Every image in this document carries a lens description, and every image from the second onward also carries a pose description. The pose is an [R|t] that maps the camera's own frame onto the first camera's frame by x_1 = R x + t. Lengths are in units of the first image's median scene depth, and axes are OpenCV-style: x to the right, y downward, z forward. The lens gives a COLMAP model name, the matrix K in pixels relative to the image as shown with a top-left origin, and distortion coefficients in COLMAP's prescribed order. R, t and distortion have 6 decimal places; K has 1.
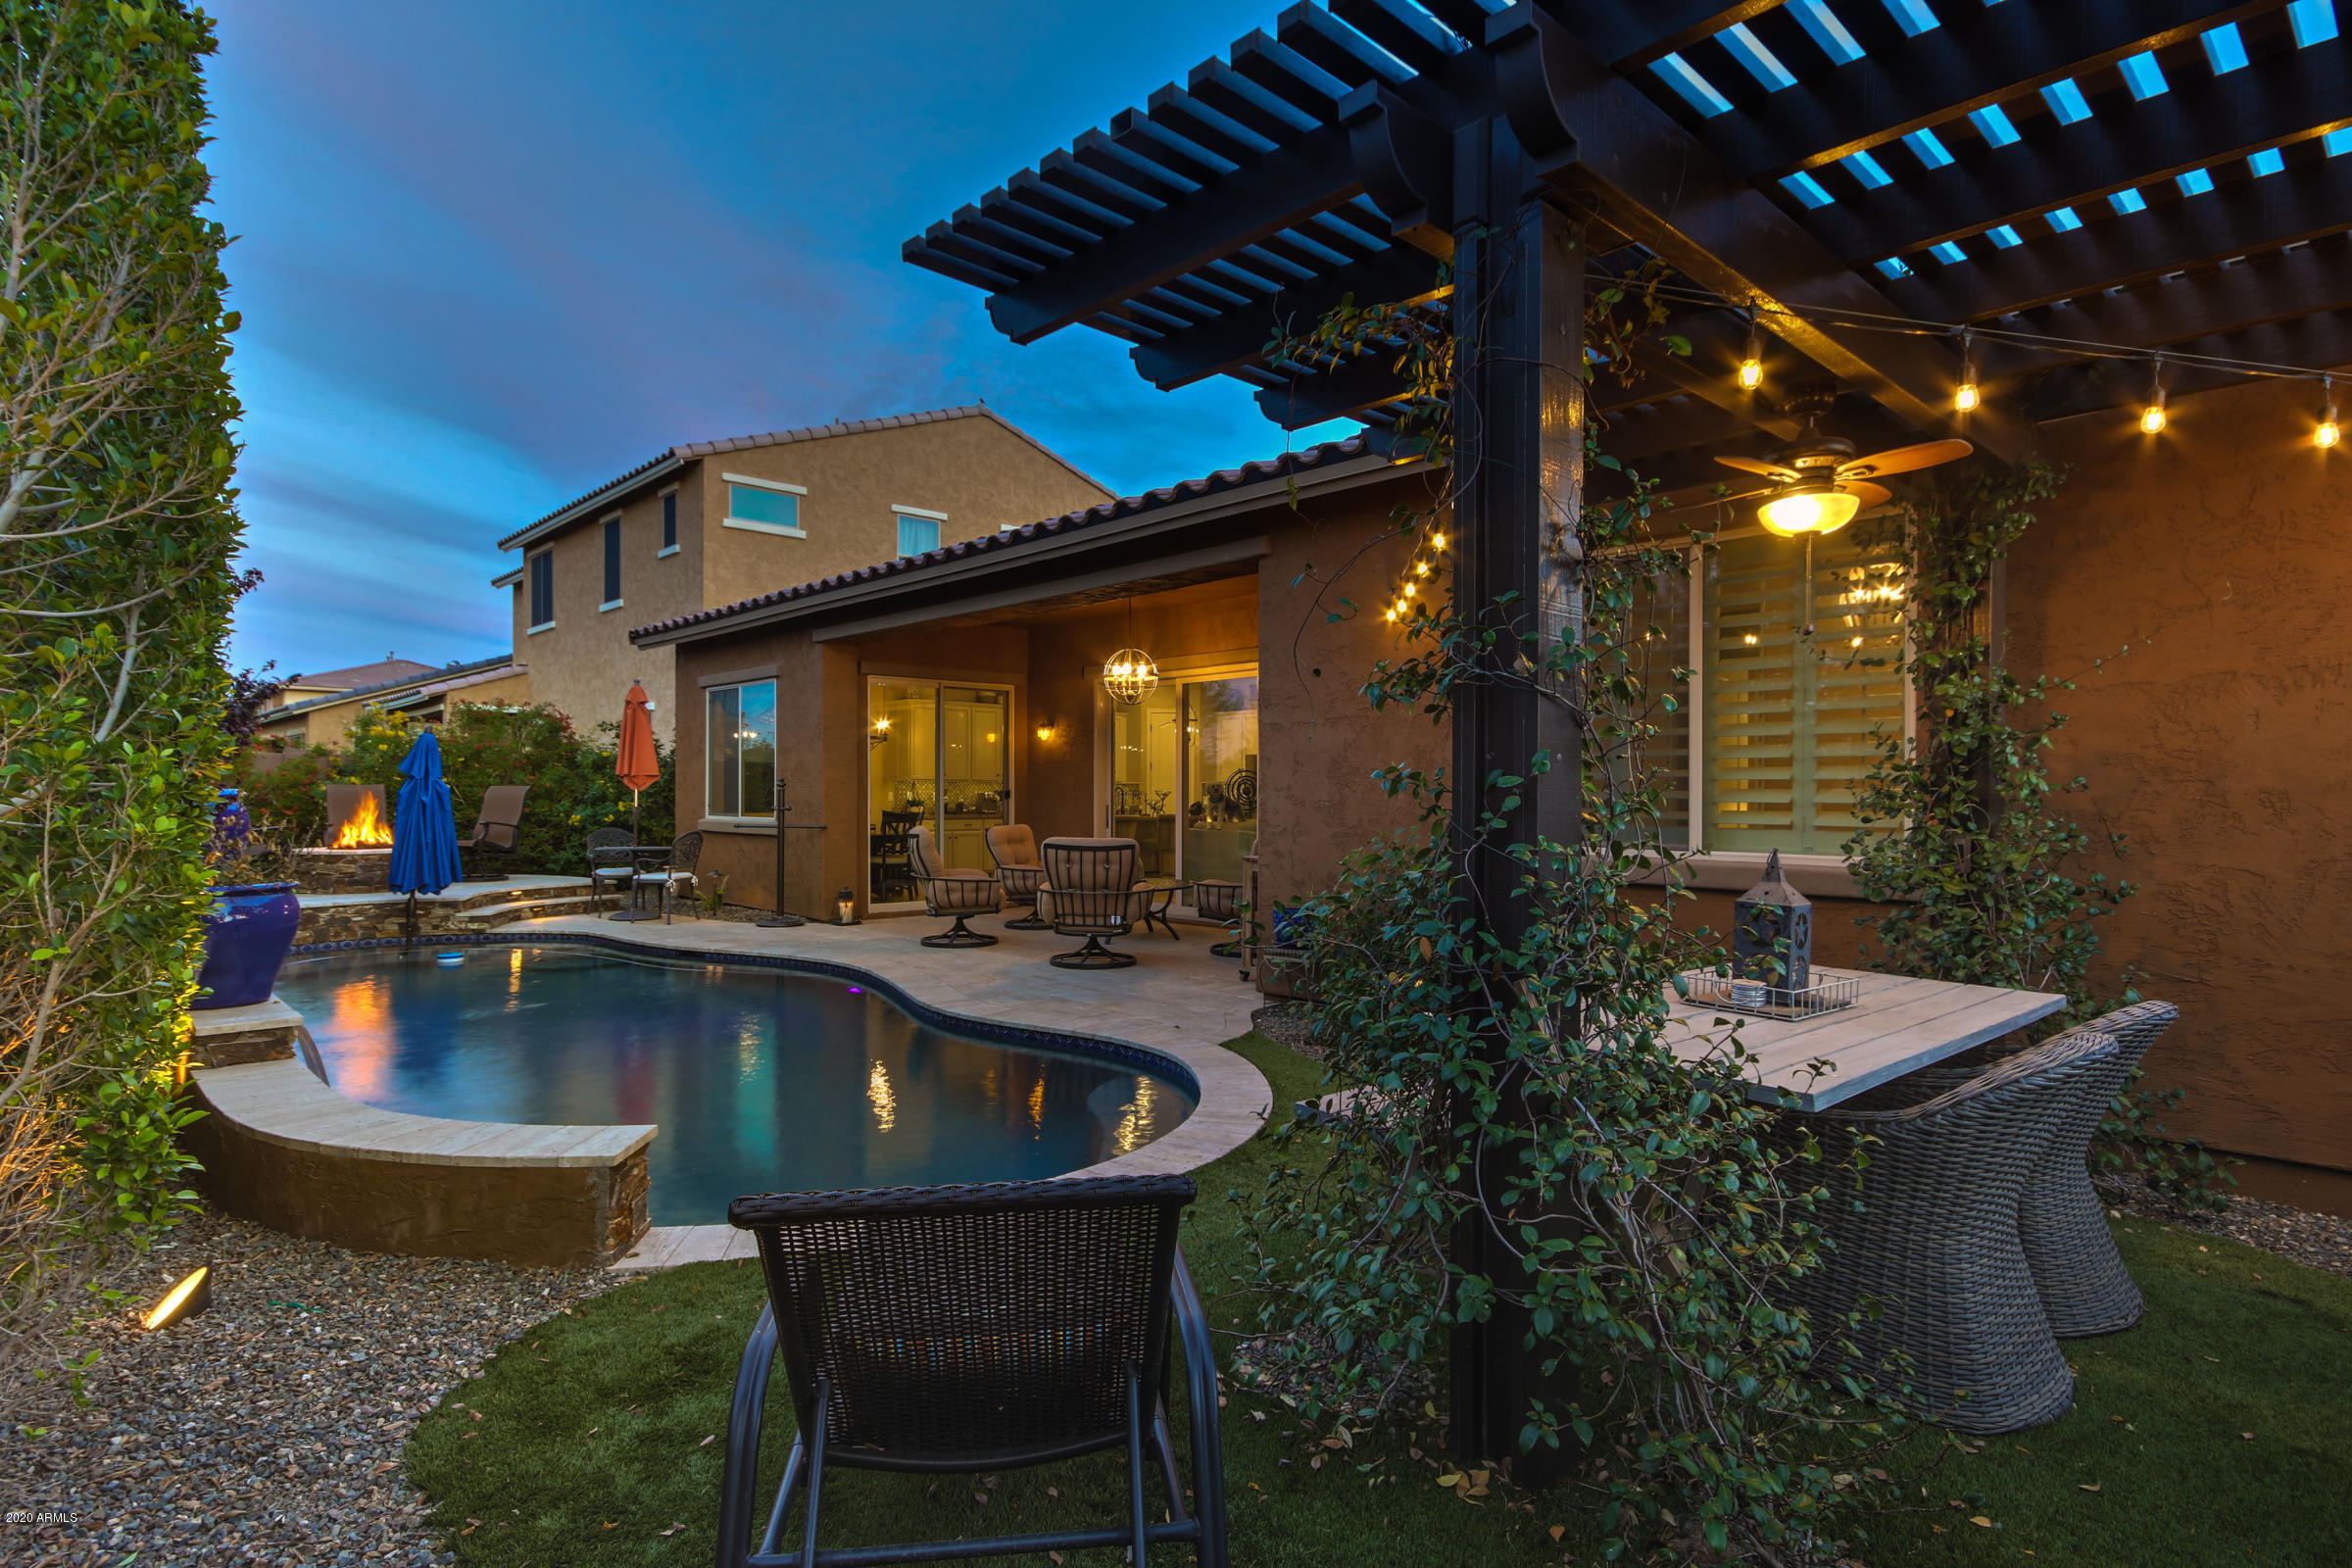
lens RADIAL K [[1223.2, 0, 1115.5], [0, 1223.2, 872.2], [0, 0, 1]] dist [0.015251, -0.000173]
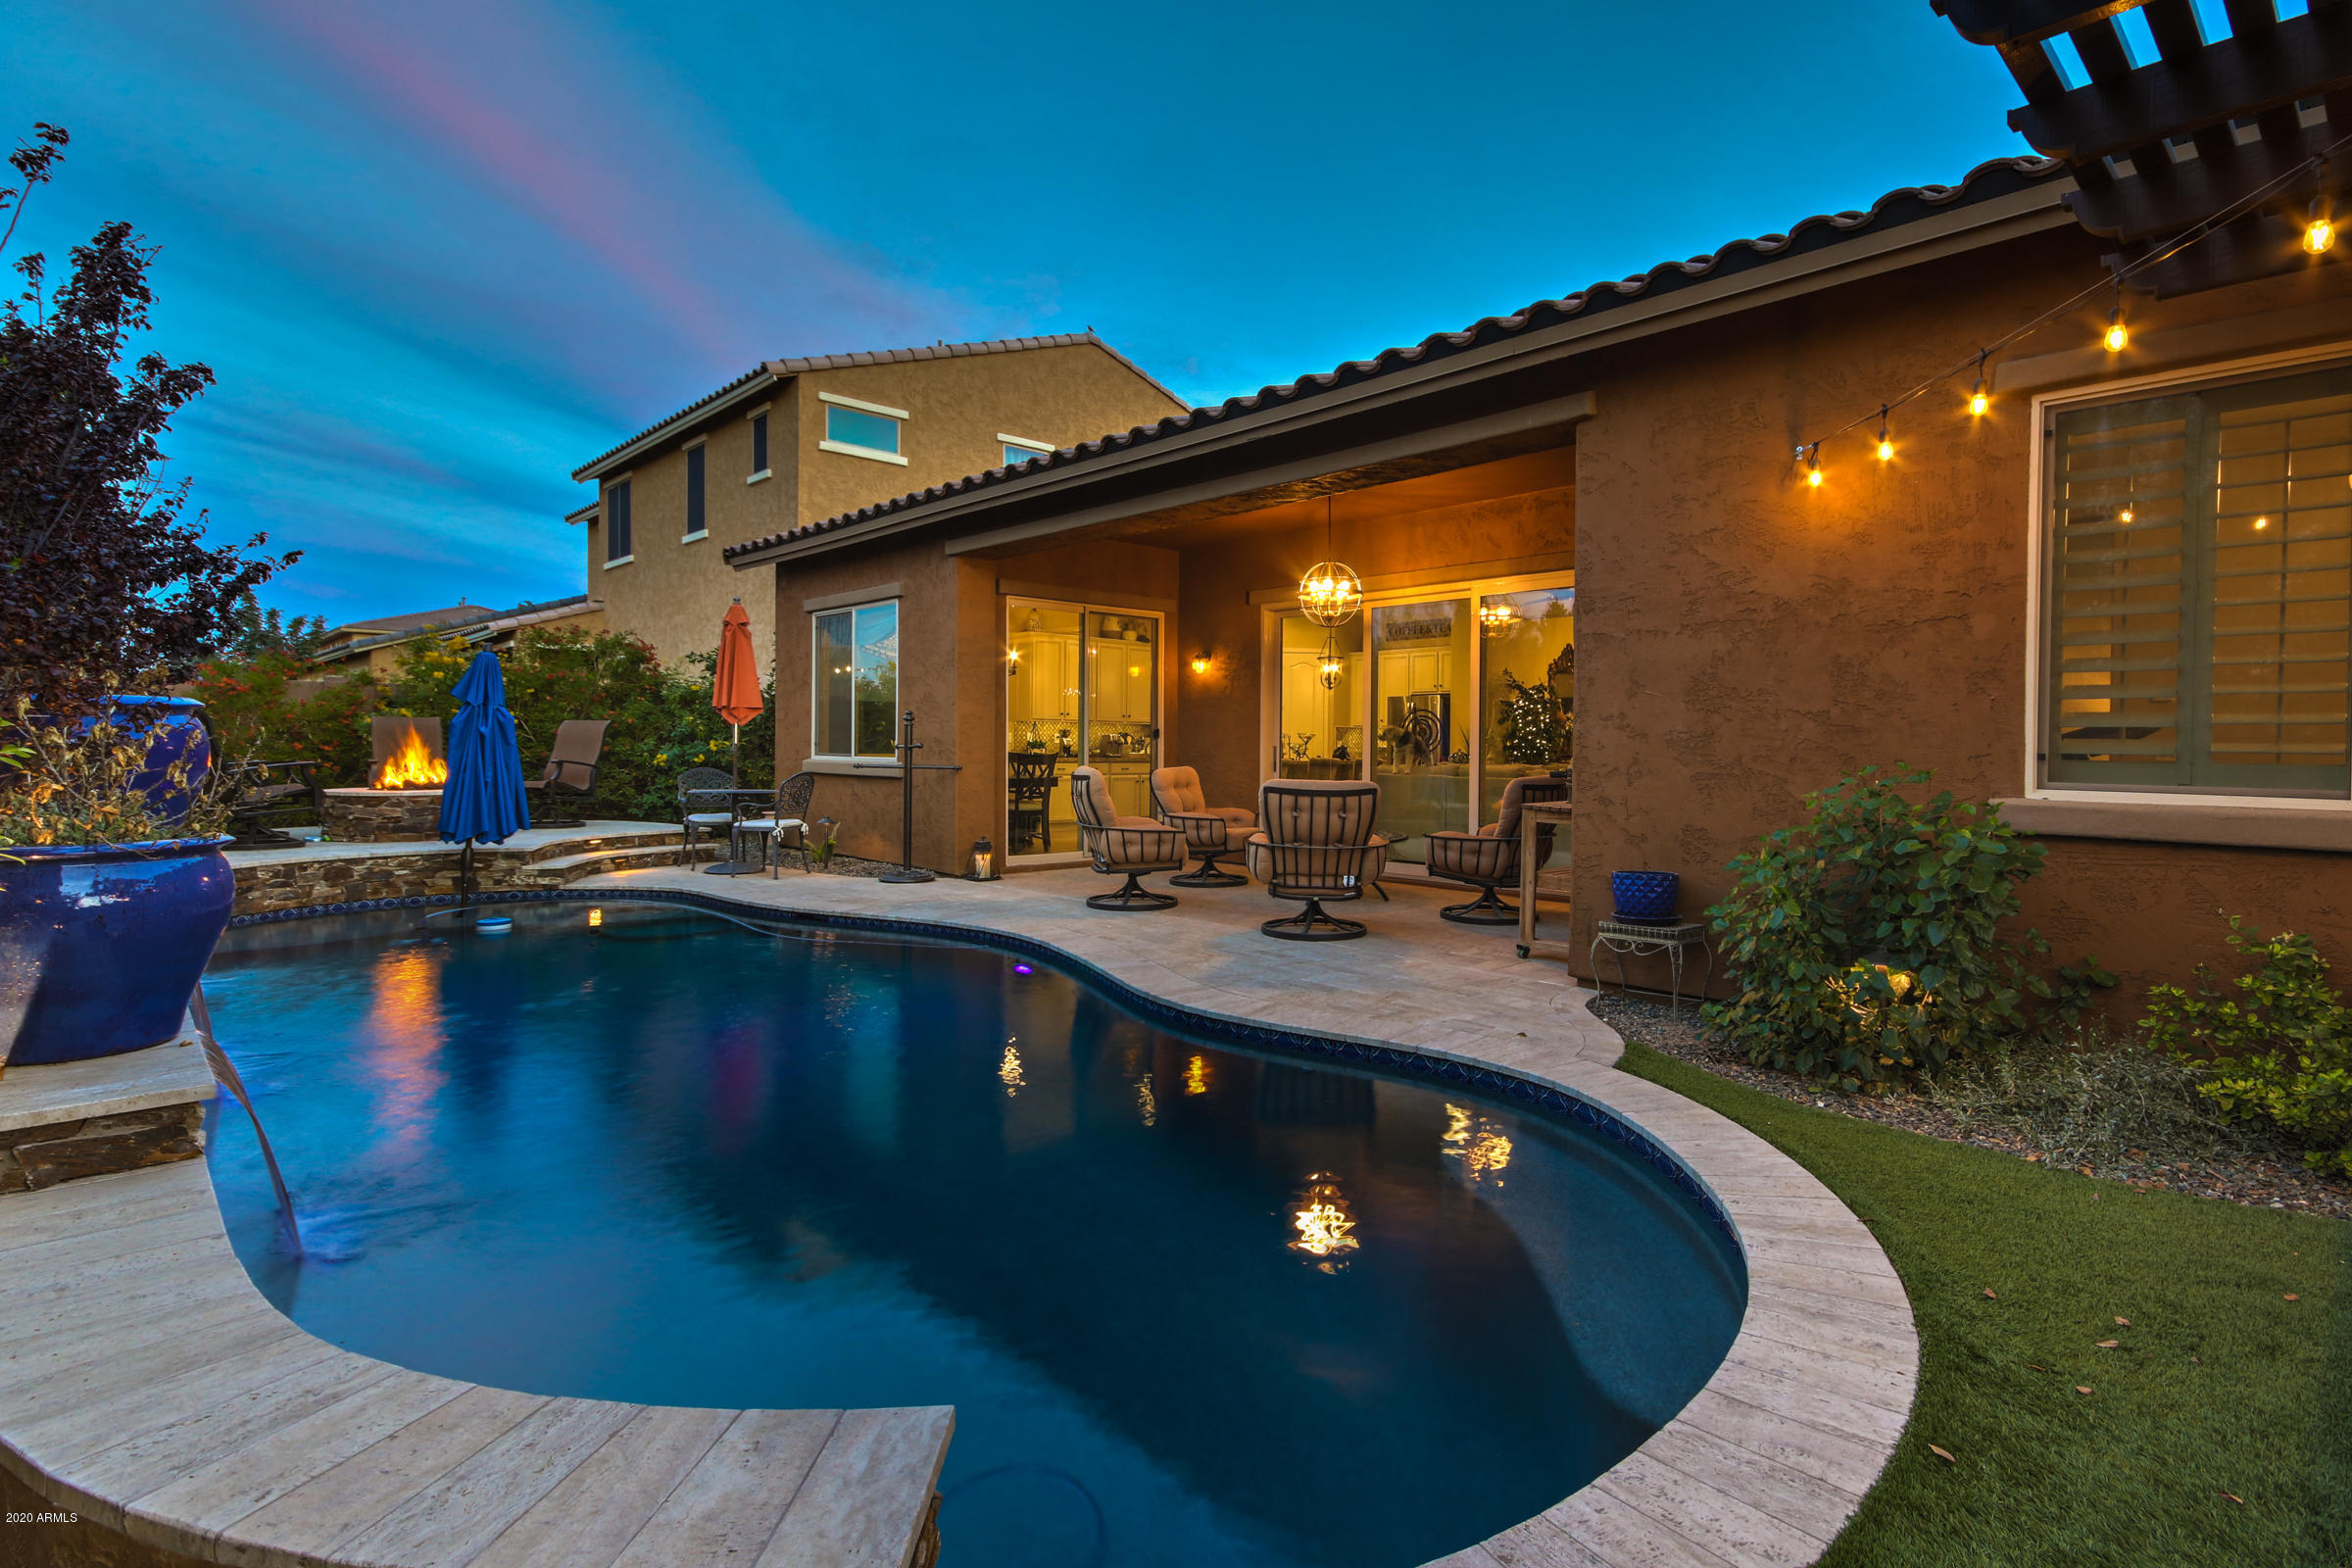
lens RADIAL K [[1148.8, 0, 1227.3], [0, 1148.8, 829.4], [0, 0, 1]] dist [0.016666, -0.001971]
pose [[0.998708, 0.004538, 0.050608, -0.080346], [-0.004979, 0.999951, 0.008587, -0.001047], [-0.050566, -0.008828, 0.998682, 0.157198]]
